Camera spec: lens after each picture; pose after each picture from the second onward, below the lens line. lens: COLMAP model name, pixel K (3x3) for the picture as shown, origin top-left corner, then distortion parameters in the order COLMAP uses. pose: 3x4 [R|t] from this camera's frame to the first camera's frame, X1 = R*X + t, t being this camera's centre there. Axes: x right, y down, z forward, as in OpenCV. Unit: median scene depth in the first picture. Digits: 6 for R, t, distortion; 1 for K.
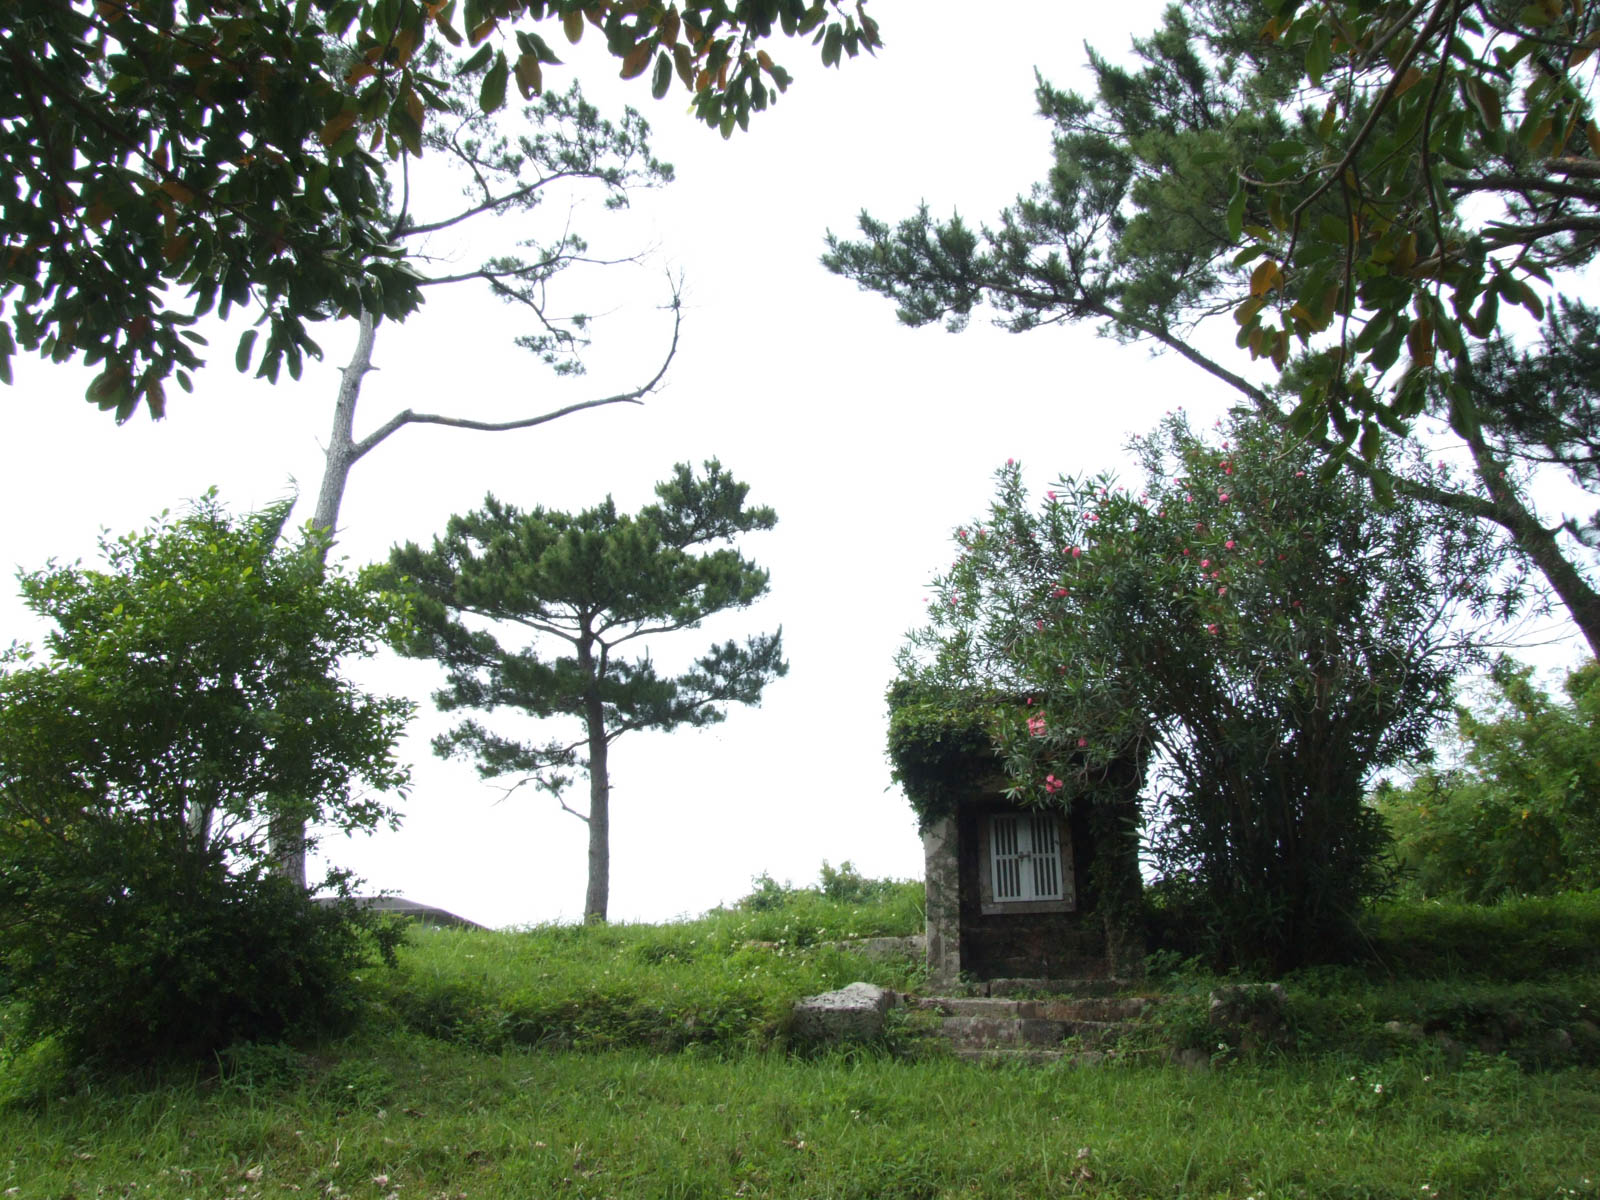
lens RADIAL K [[1278.2, 0, 800.0], [0, 1278.2, 600.0], [0, 0, 1]] dist [0.002336, 0.001992]
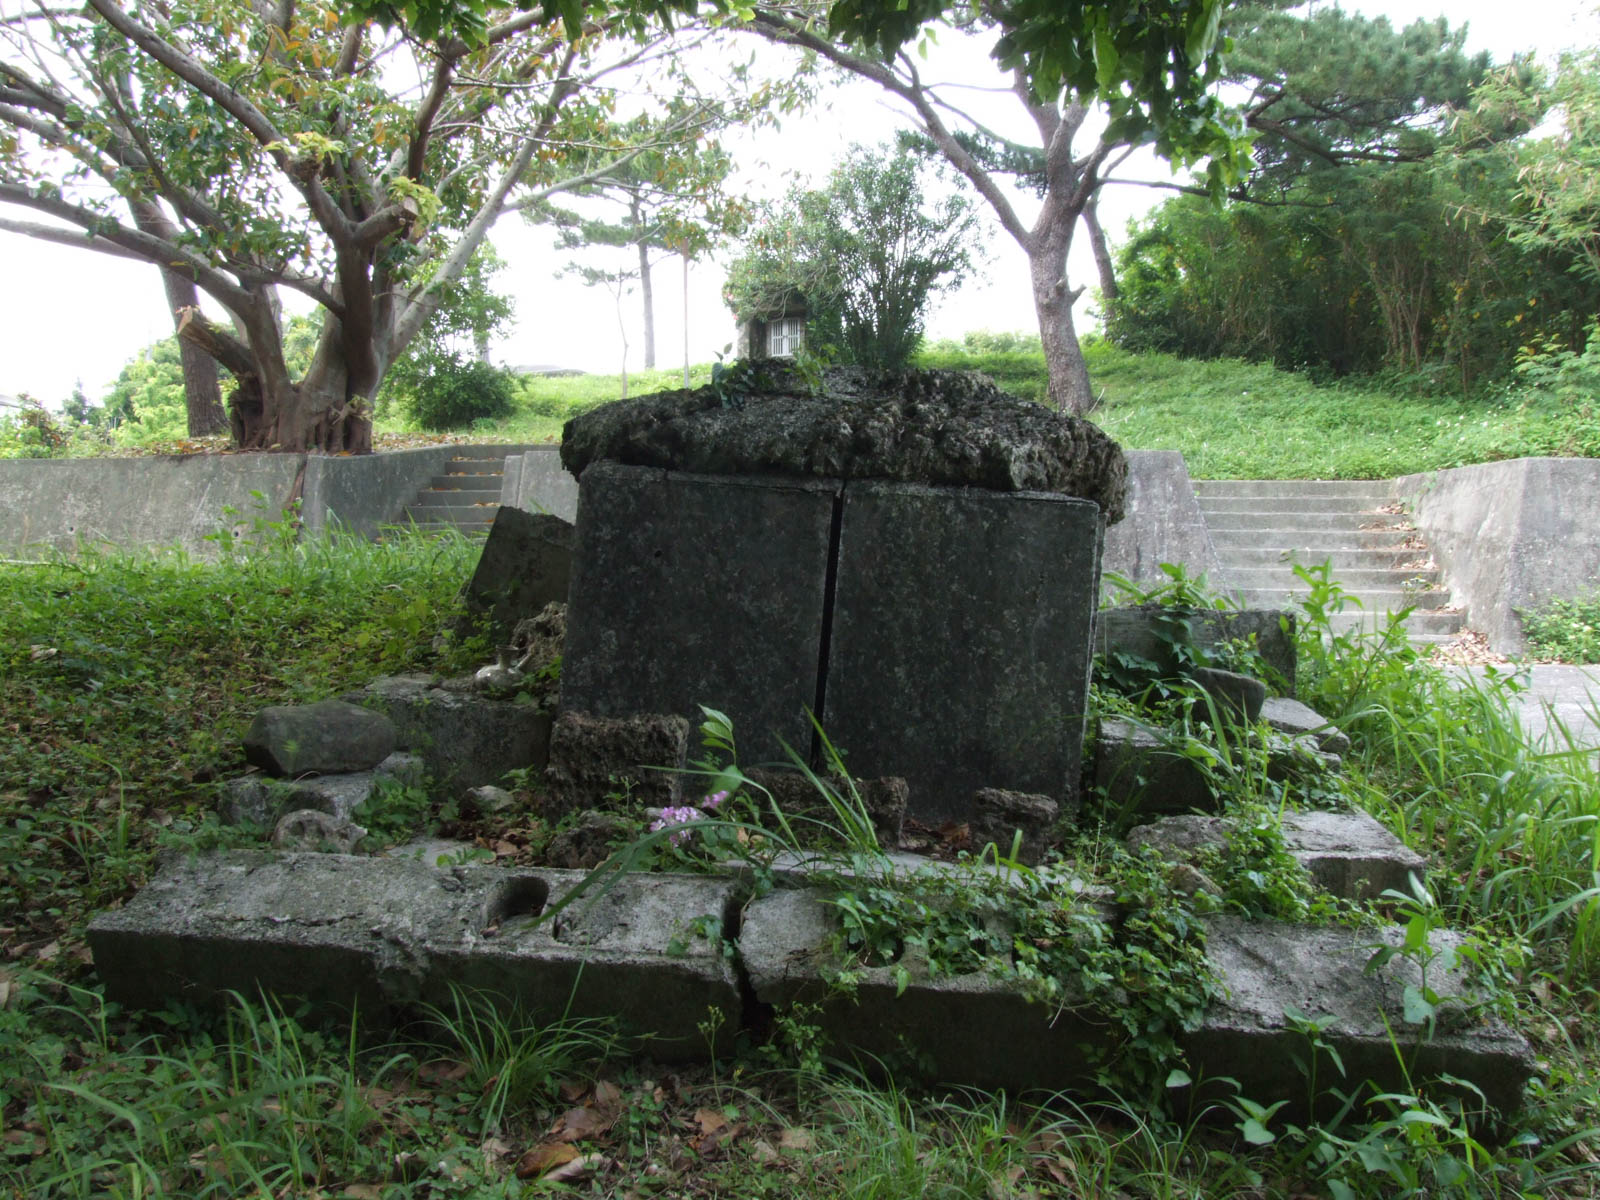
lens RADIAL K [[1286.7, 0, 800.0], [0, 1286.7, 600.0], [0, 0, 1]] dist [-0.209008, -0.000449]
pose [[0.990343, -0.008877, -0.138353, 0.270926], [0.065885, 0.908190, 0.413341, -0.165978], [0.121981, -0.418464, 0.900004, -0.662482]]
